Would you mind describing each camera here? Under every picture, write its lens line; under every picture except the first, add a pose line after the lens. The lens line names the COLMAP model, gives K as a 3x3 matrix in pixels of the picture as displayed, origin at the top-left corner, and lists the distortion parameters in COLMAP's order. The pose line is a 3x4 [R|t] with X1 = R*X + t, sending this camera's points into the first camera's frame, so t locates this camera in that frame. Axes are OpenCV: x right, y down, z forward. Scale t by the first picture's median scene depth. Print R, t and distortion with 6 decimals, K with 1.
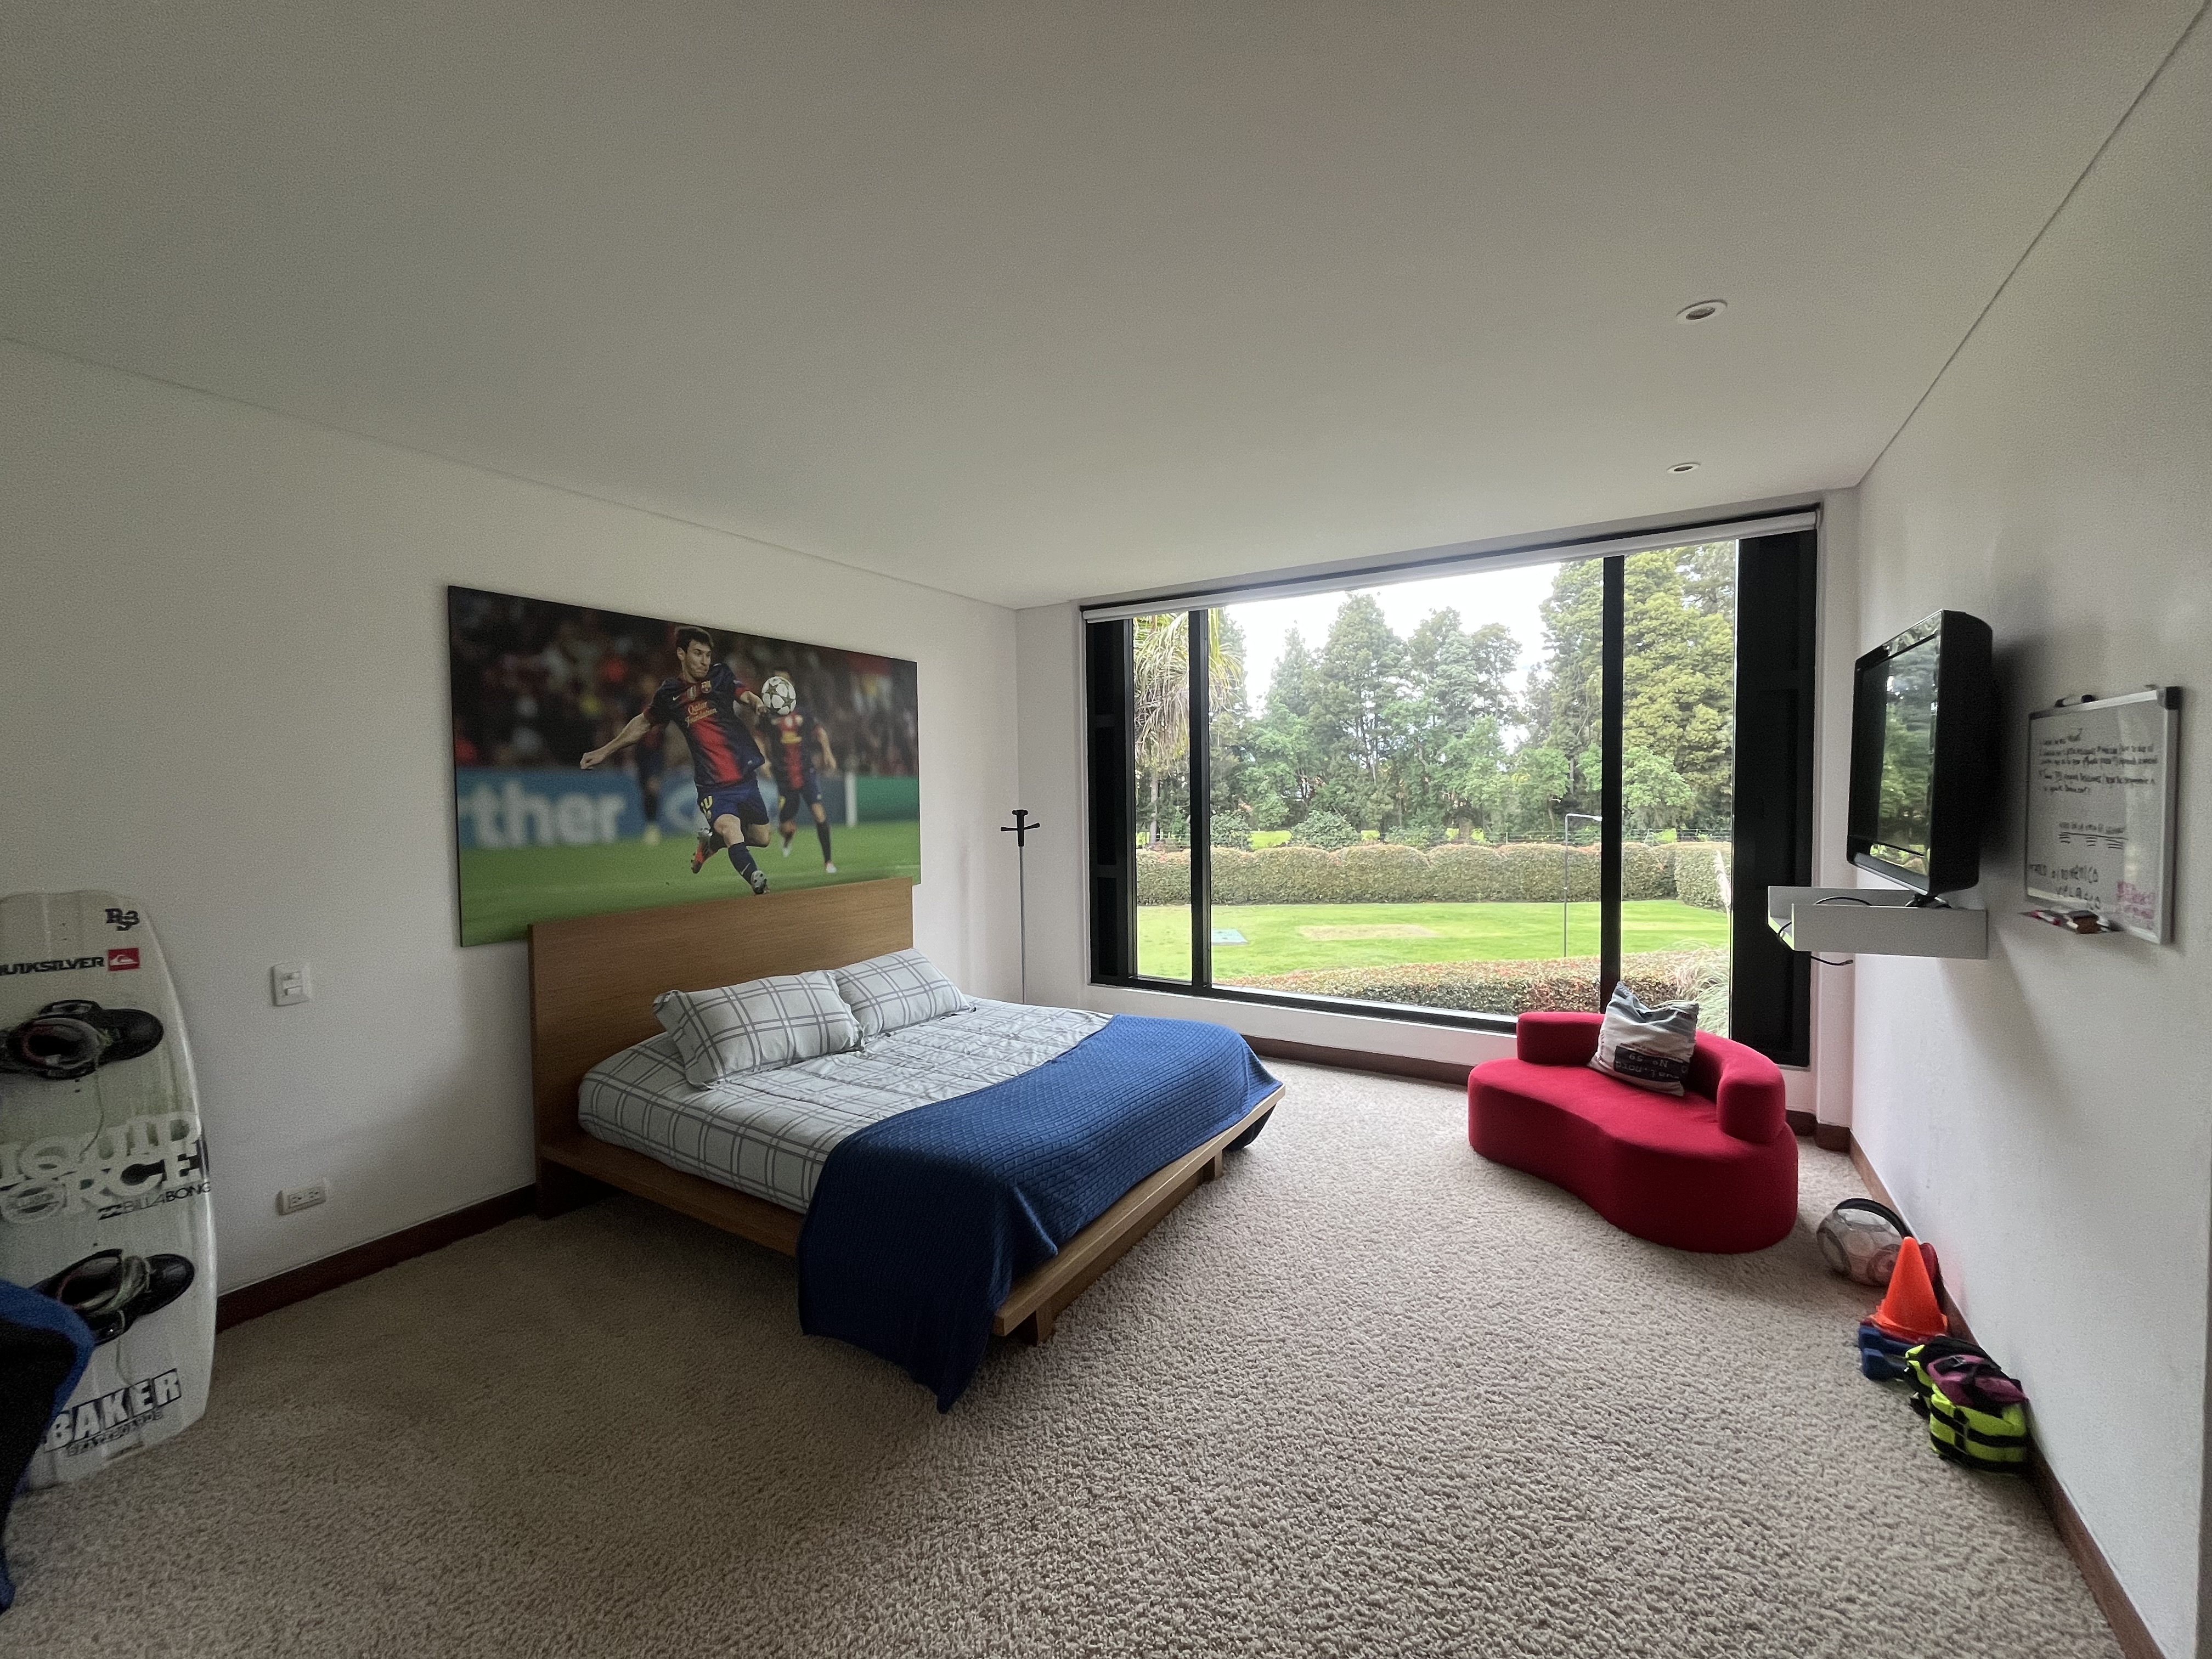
lens RADIAL K [[898.9, 0, 1107.2], [0, 898.9, 813.3], [0, 0, 1]] dist [-0.006243, 0.000134]
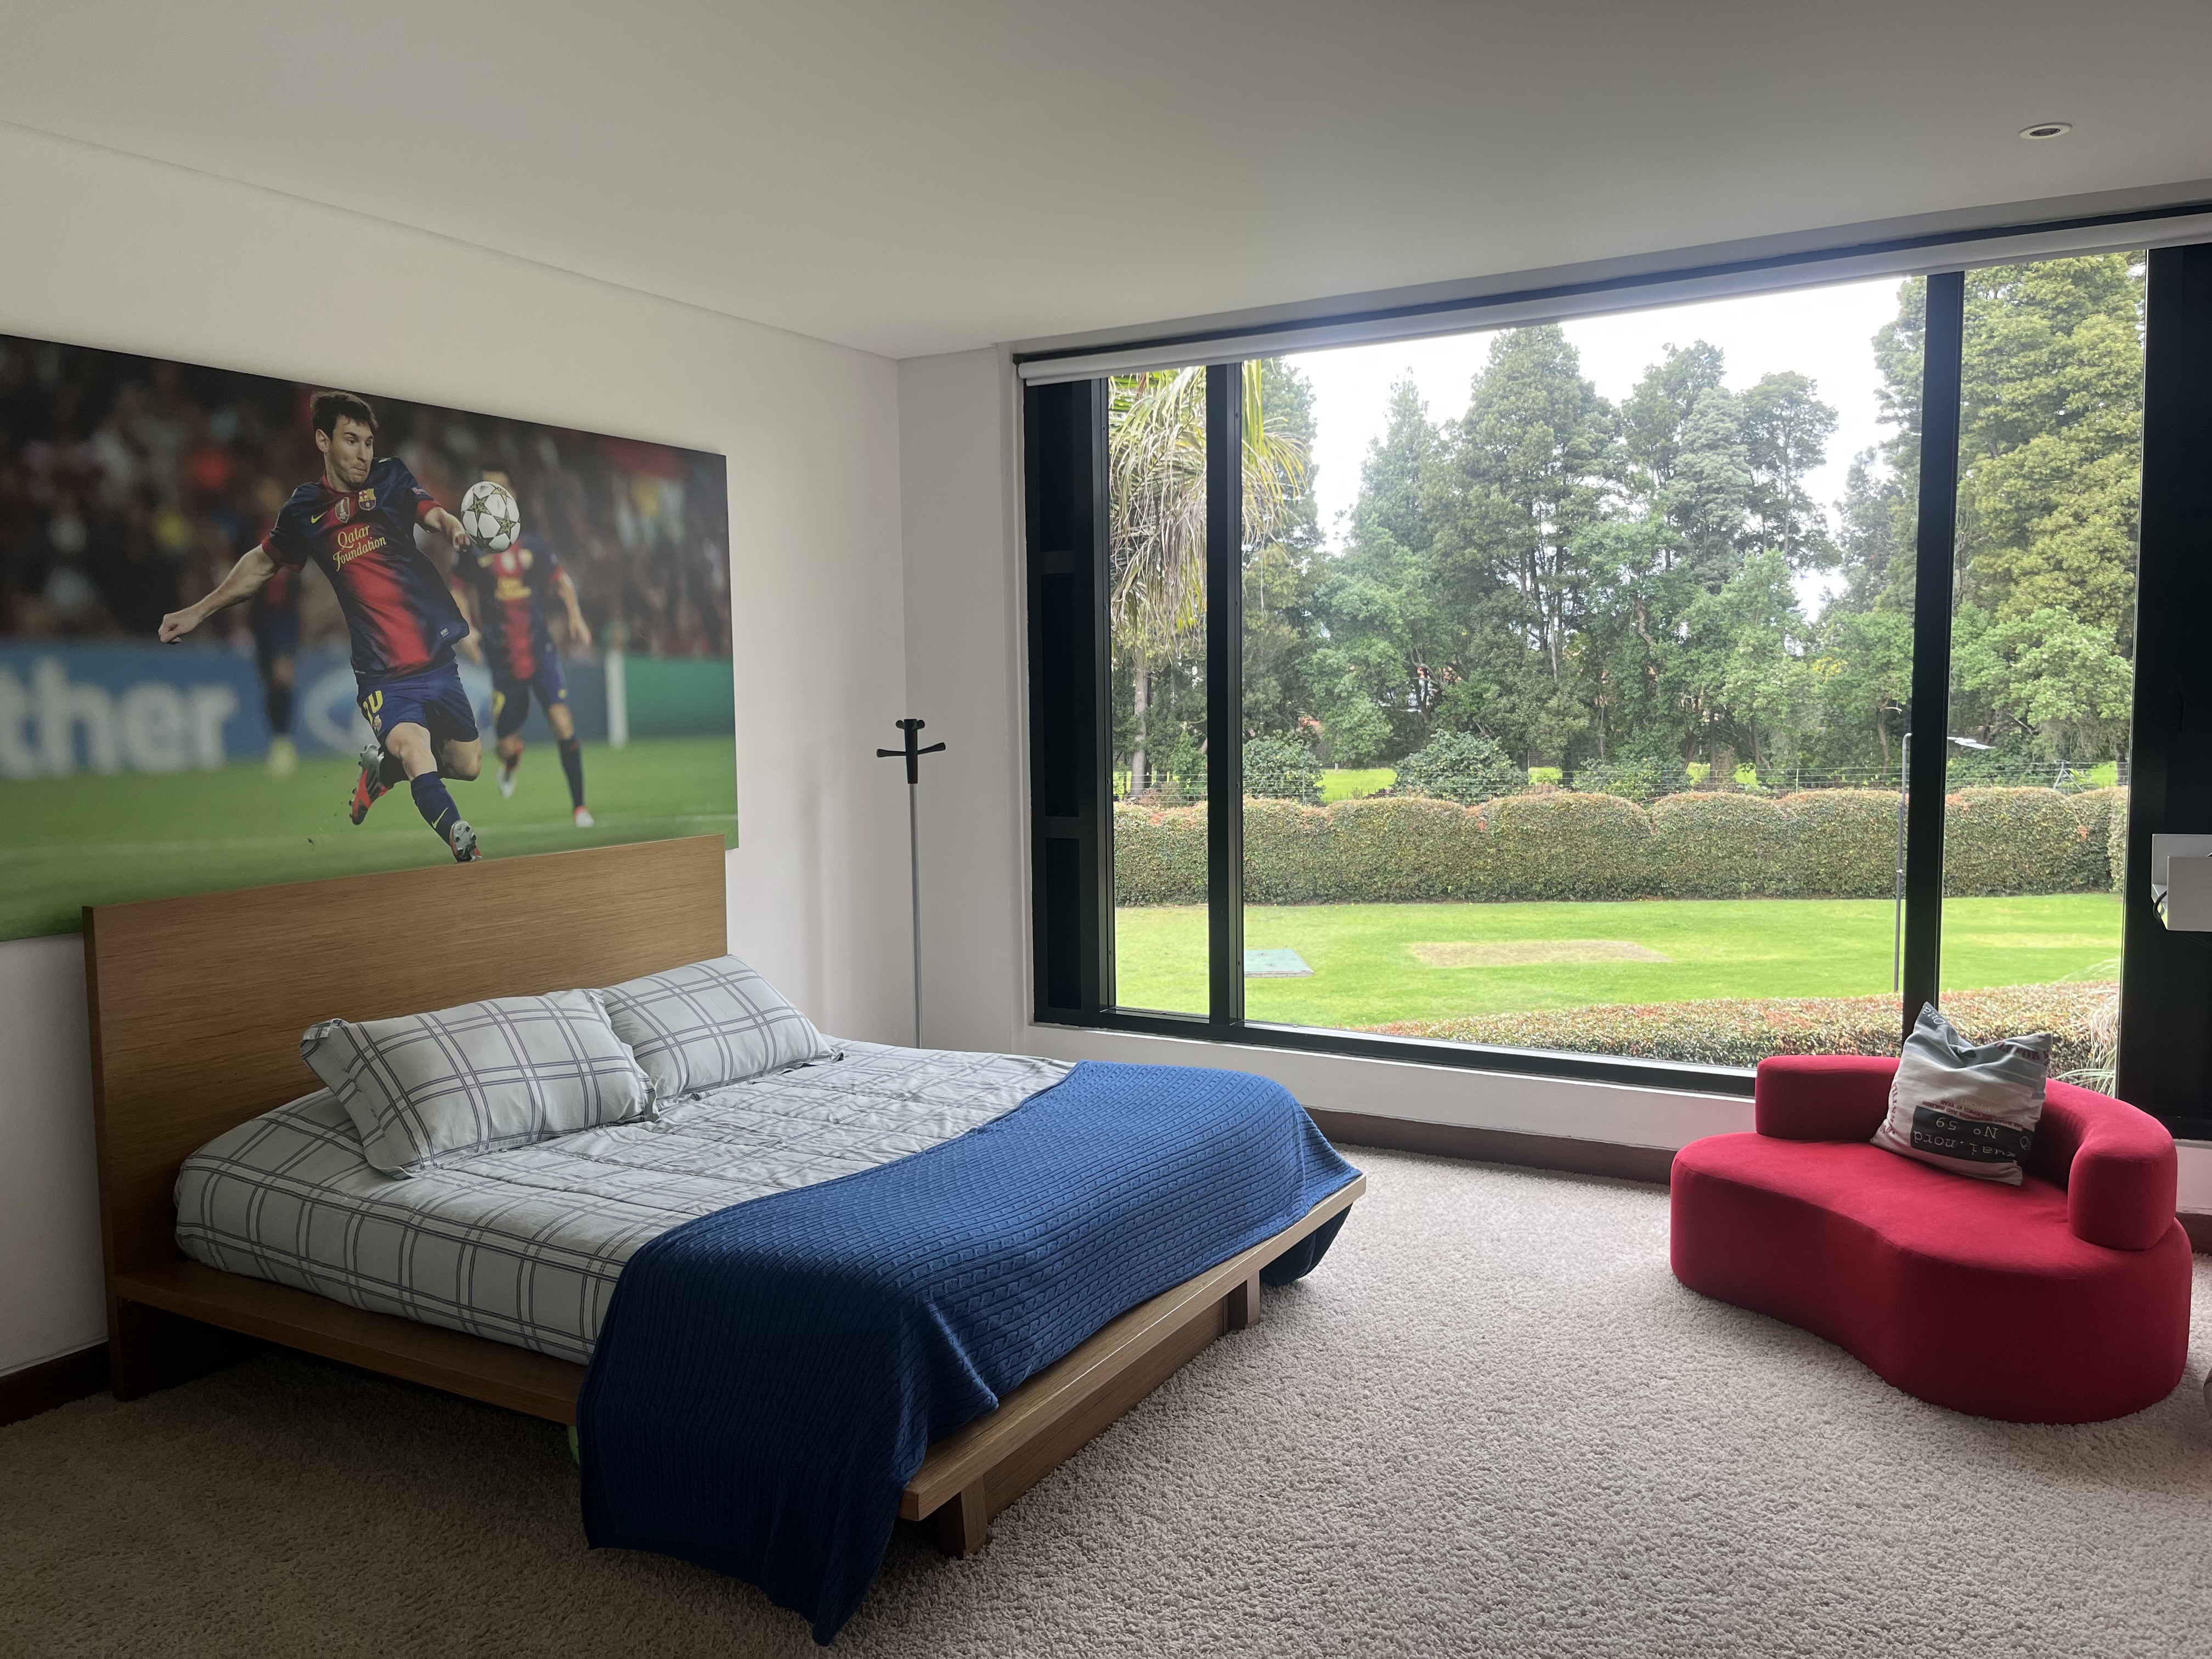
lens RADIAL K [[1690.3, 0, 1087.0], [0, 1690.3, 826.1], [0, 0, 1]] dist [0.058553, -0.069991]
pose [[0.999786, -0.001120, 0.020671, -0.011007], [0.000012, 0.998566, 0.053529, 0.010248], [-0.020701, -0.053517, 0.998352, -0.118910]]
